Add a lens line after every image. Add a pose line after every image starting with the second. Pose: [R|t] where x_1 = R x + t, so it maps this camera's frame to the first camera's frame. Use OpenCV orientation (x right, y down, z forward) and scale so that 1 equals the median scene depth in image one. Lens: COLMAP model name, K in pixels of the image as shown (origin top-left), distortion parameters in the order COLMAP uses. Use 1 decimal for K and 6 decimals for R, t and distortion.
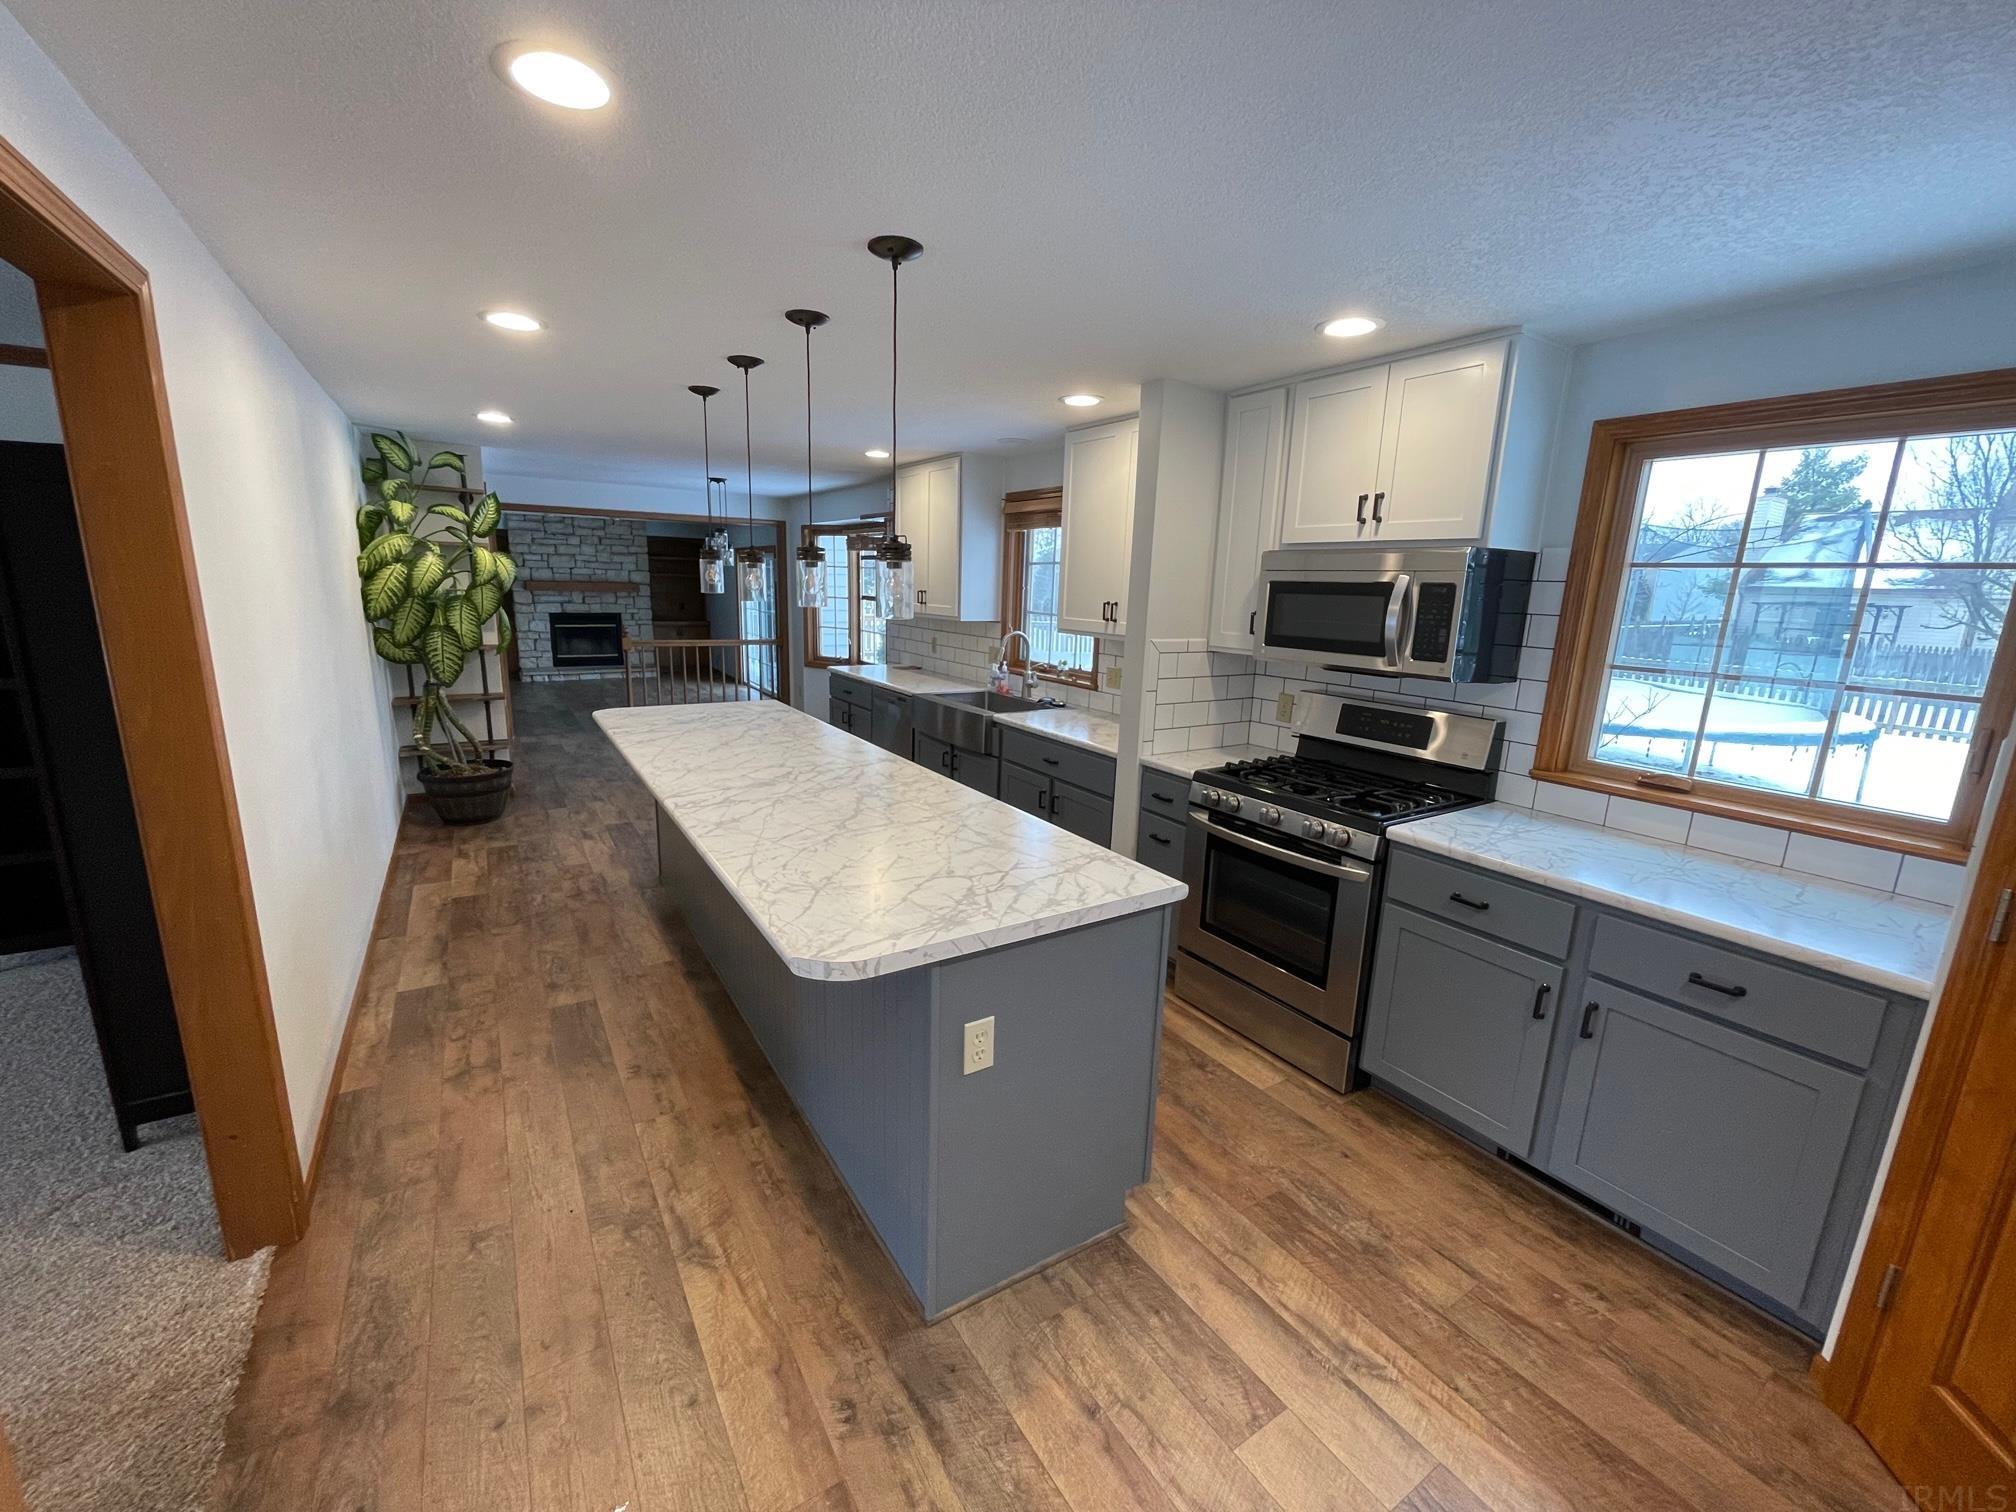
lens RADIAL K [[811.8, 0, 994.4], [0, 811.8, 749.2], [0, 0, 1]] dist [-0.006554, 0.000530]
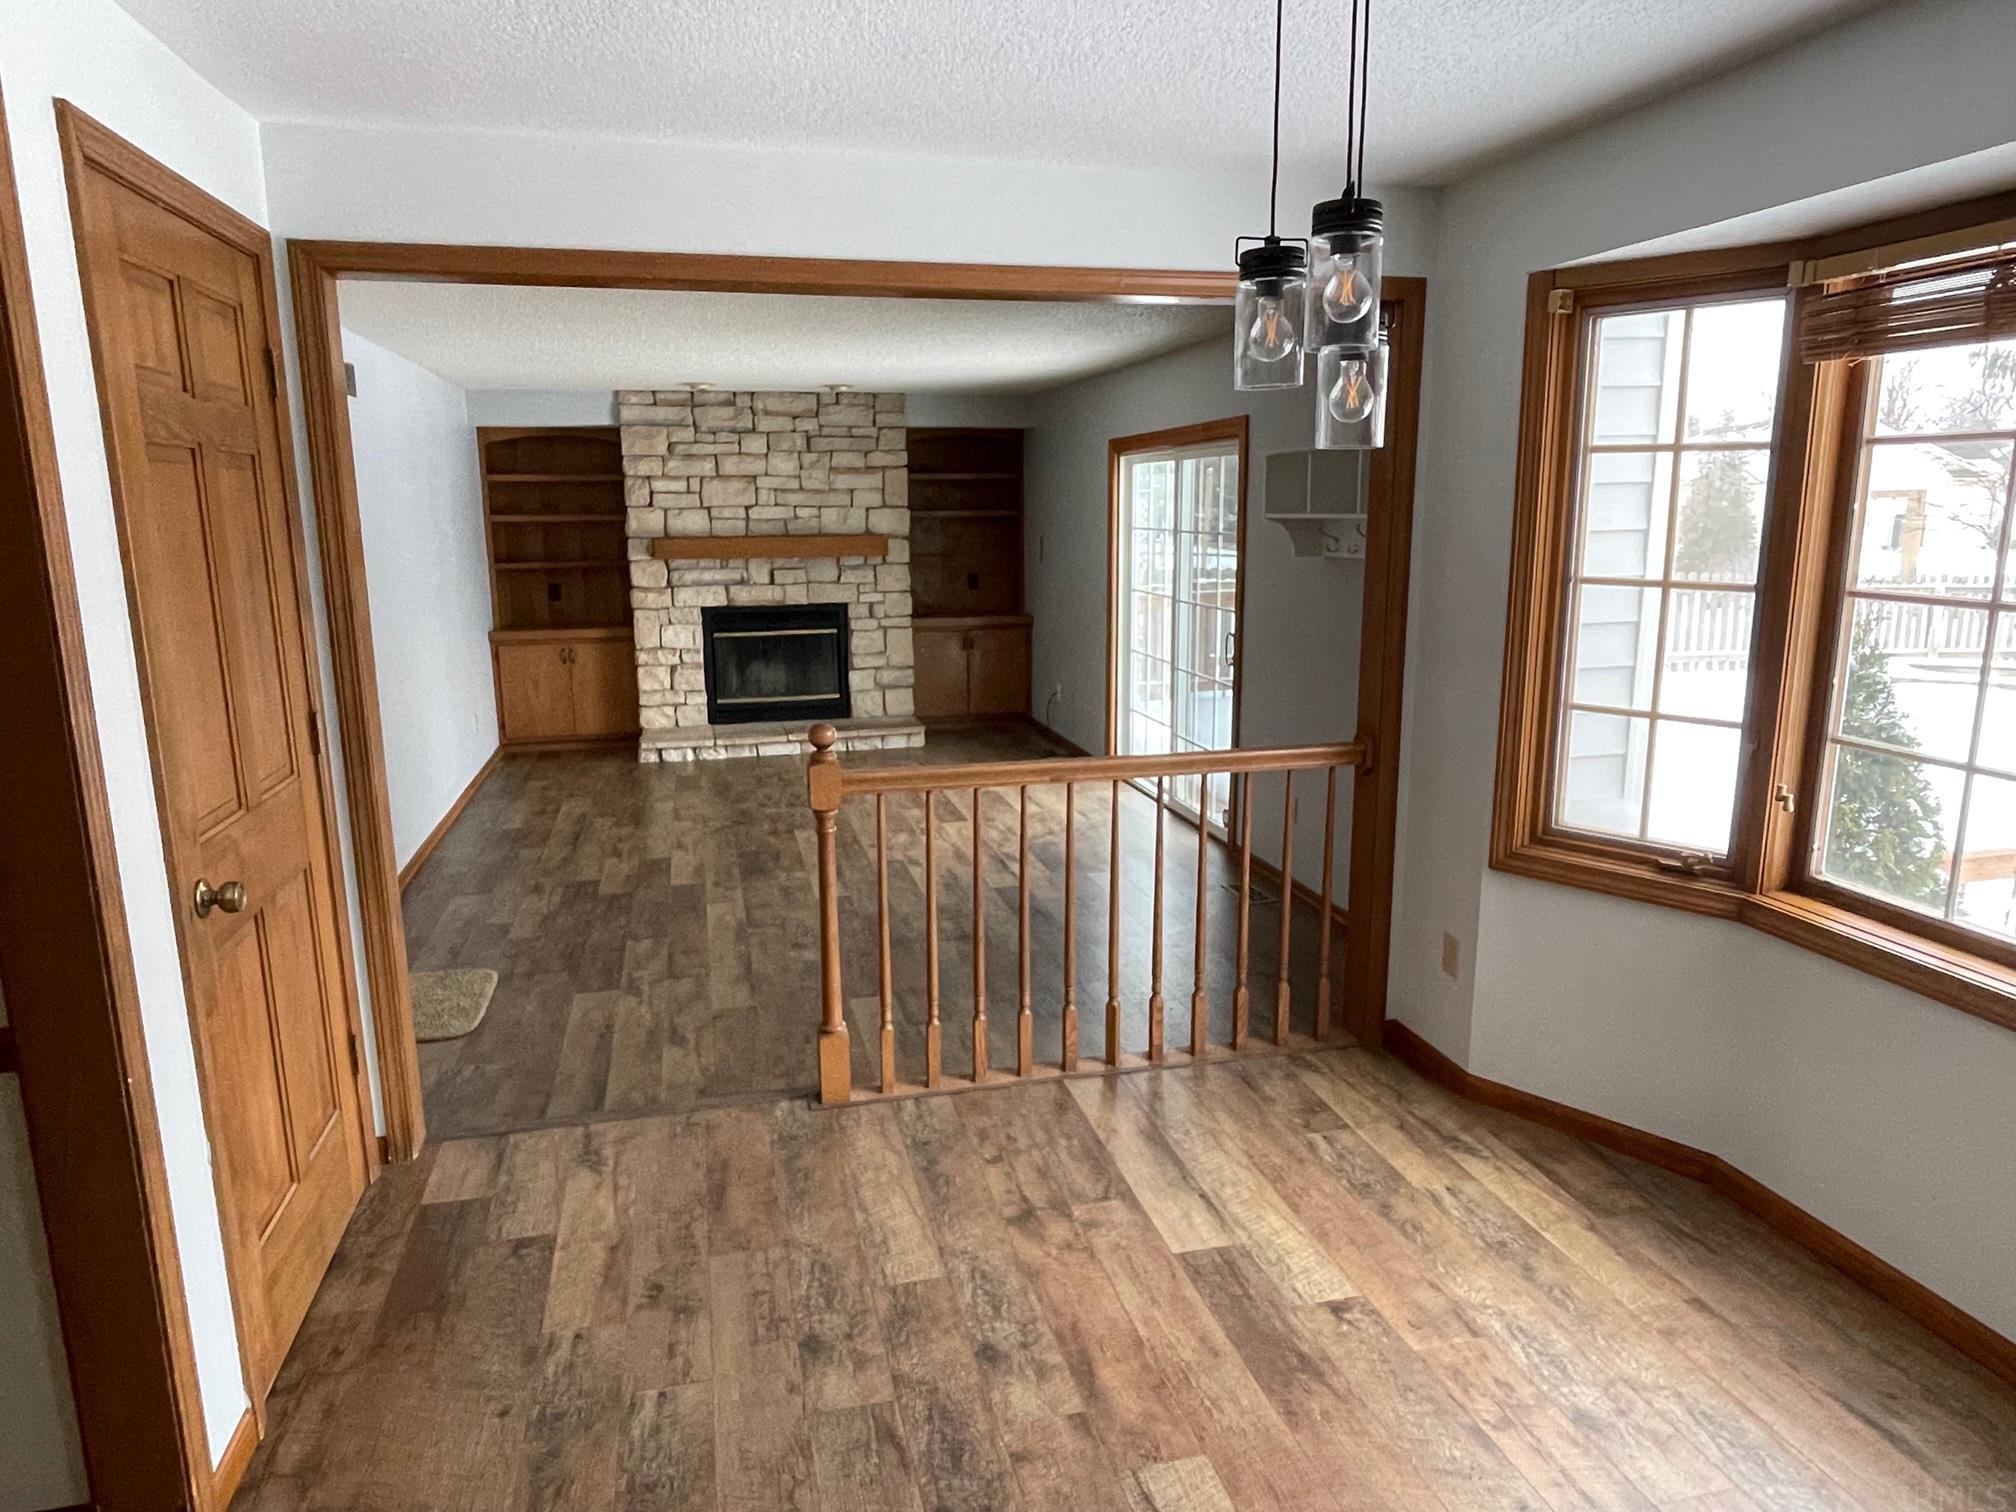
lens RADIAL K [[1267.4, 0, 1007.5], [0, 1267.4, 757.3], [0, 0, 1]] dist [0.000775, -0.002165]
pose [[0.950451, 0.023932, -0.309951, -0.149810], [-0.027522, 0.999595, -0.007213, -0.075814], [0.309653, 0.015386, 0.950725, 0.343984]]
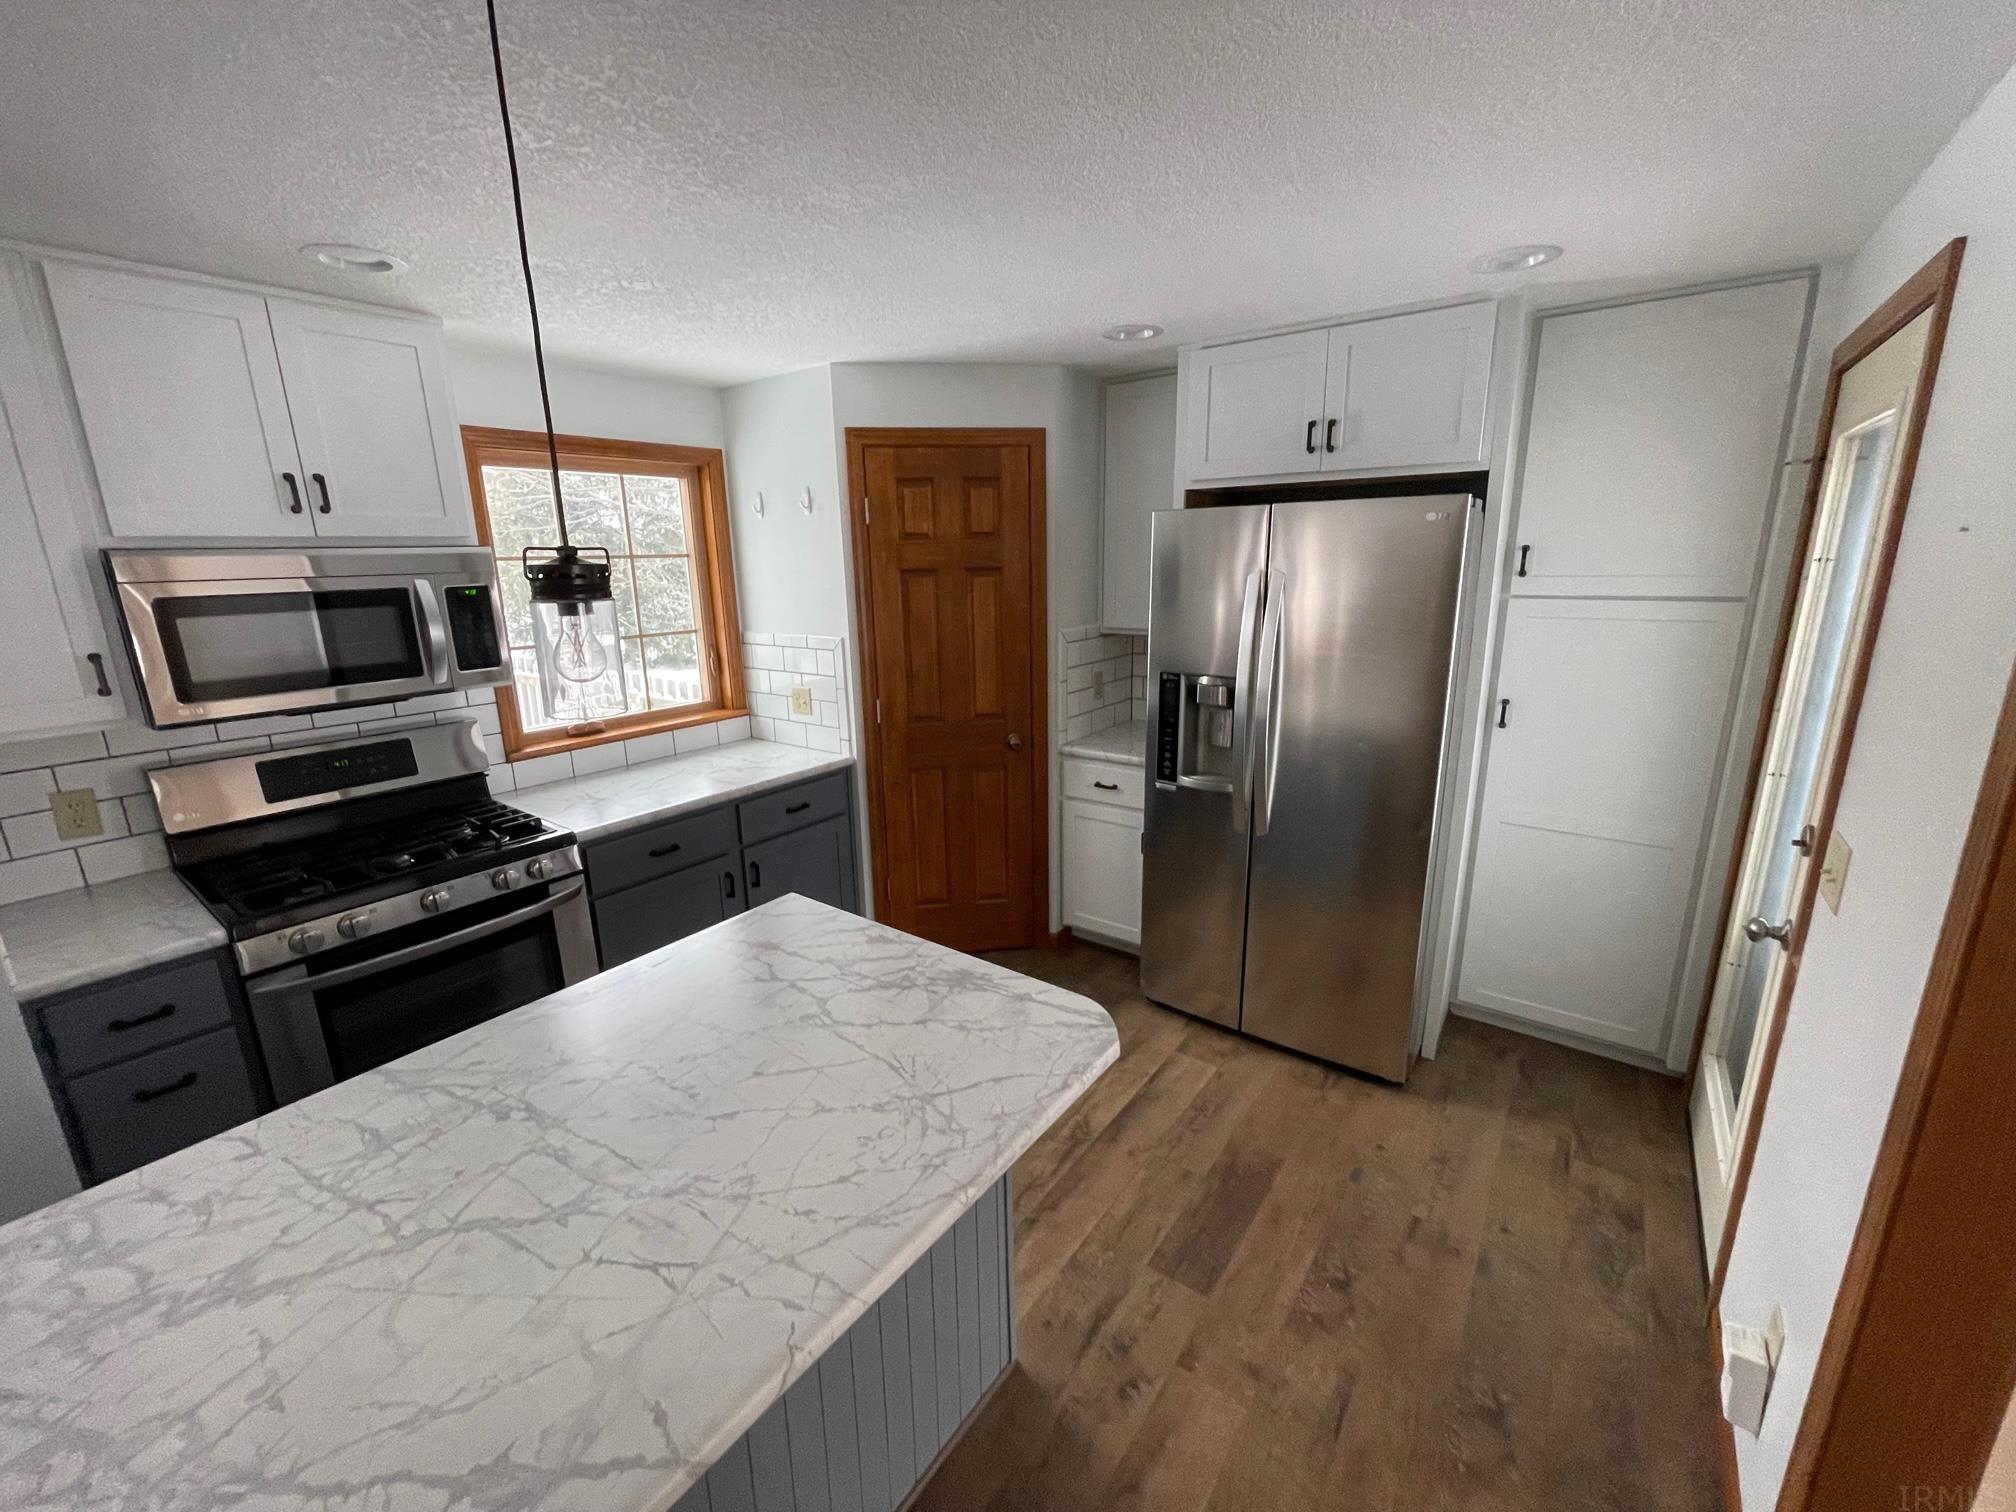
lens RADIAL K [[811.8, 0, 994.7], [0, 811.8, 750.1], [0, 0, 1]] dist [-0.006554, 0.000530]
pose [[-0.352026, -0.240826, 0.904478, -2.251774], [0.201146, 0.924290, 0.324388, -0.855978], [-0.914121, 0.296125, -0.276933, 3.102670]]
